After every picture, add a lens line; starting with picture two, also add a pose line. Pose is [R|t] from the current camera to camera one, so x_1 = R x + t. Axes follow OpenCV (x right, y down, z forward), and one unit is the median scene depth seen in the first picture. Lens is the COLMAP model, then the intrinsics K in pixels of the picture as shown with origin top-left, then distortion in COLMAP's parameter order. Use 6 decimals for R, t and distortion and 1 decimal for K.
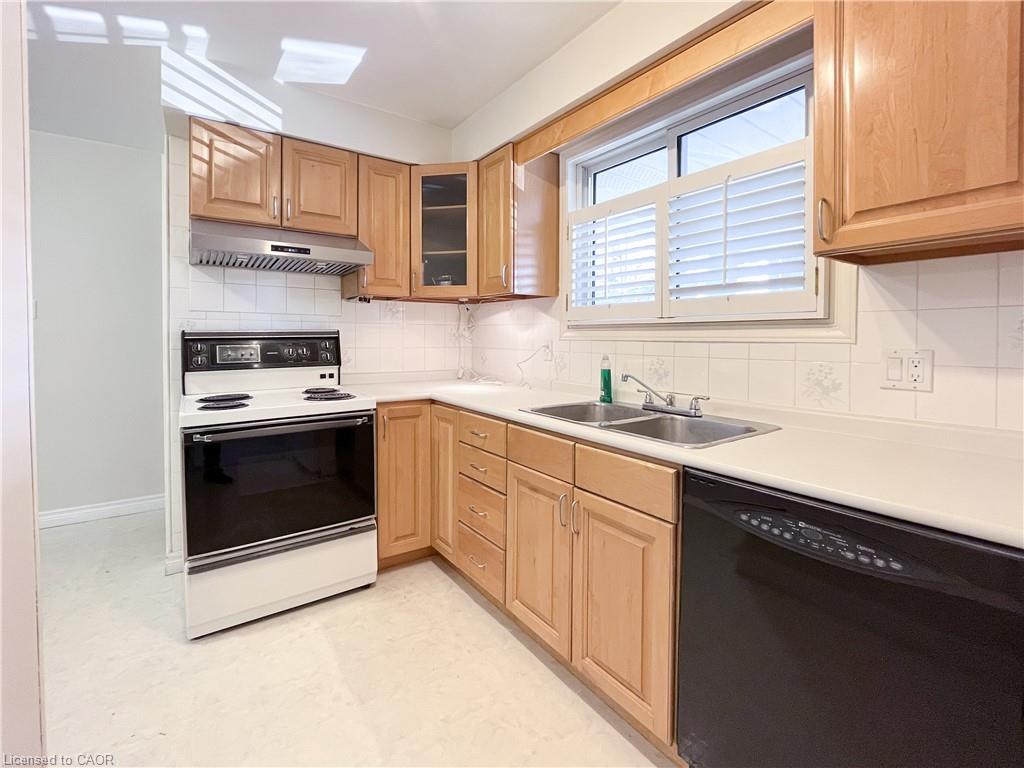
lens RADIAL K [[448.3, 0, 514.7], [0, 448.3, 346.3], [0, 0, 1]] dist [-0.013610, -0.000737]
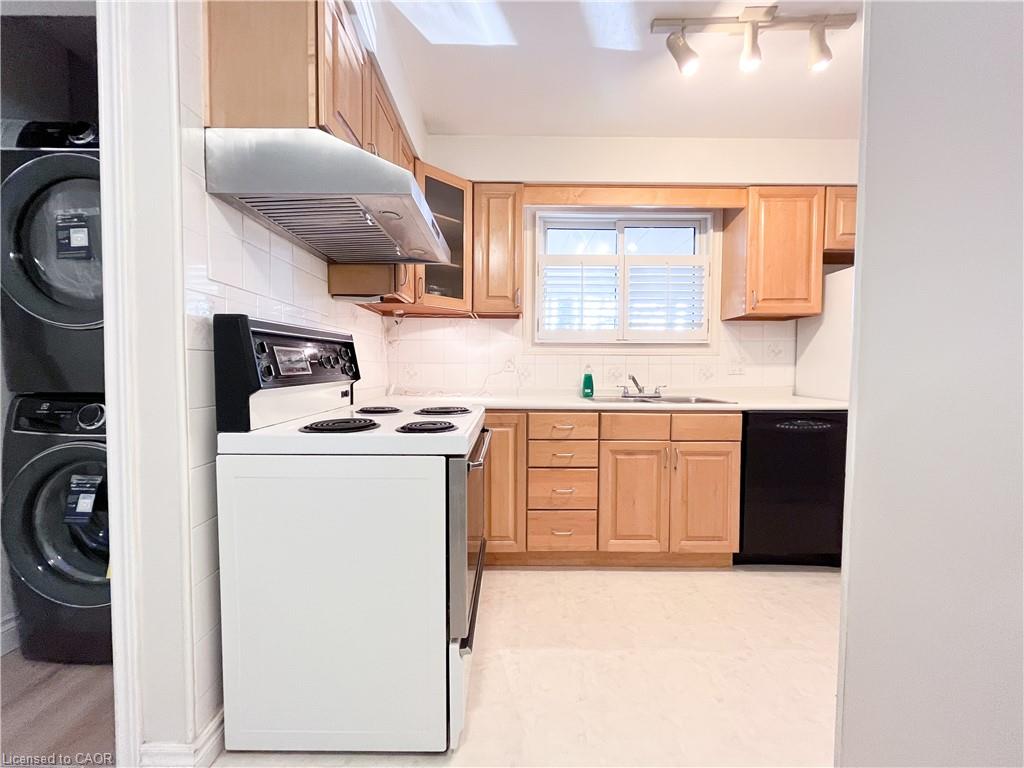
lens RADIAL K [[417.2, 0, 472.7], [0, 417.2, 386.9], [0, 0, 1]] dist [-0.010413, -0.000061]
pose [[0.589106, -0.032883, 0.807386, -1.122395], [0.016372, 0.999452, 0.028760, 0.049494], [-0.807890, -0.003724, 0.589322, 0.528336]]
